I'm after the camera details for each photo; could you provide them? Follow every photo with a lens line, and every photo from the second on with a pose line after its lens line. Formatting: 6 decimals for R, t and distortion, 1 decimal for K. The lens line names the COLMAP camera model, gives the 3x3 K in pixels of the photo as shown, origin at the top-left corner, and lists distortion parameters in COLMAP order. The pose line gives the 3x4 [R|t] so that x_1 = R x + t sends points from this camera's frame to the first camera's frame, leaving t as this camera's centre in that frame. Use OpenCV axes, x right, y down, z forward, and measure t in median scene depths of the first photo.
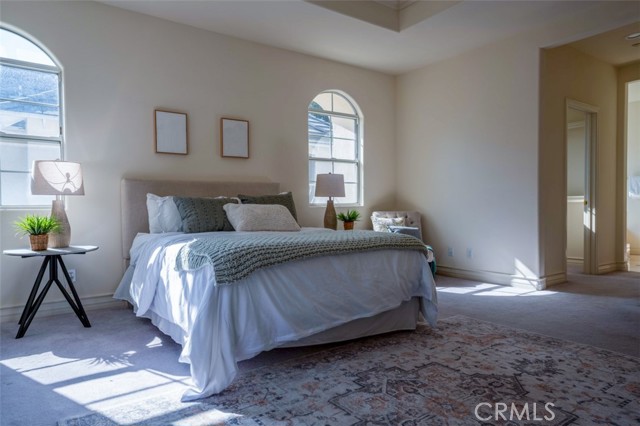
lens RADIAL K [[437.4, 0, 319.9], [0, 437.4, 203.7], [0, 0, 1]] dist [0.112809, -0.001586]
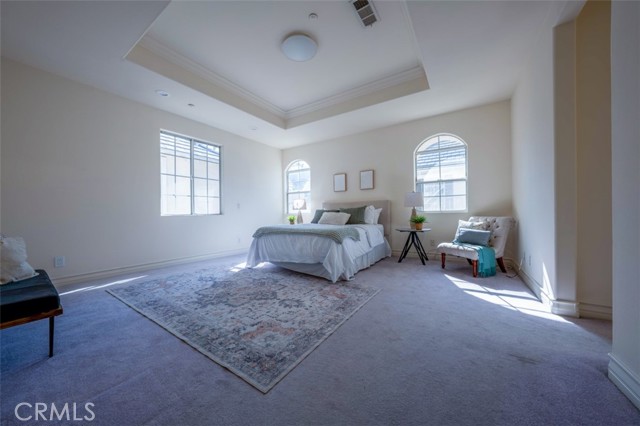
lens RADIAL K [[222.3, 0, 319.2], [0, 222.3, 215.7], [0, 0, 1]] dist [-0.032159, 0.007628]
pose [[0.319020, 0.024275, -0.947437, 1.231575], [0.009475, 0.999540, 0.028801, -0.017963], [0.947701, -0.018165, 0.318643, 0.753505]]
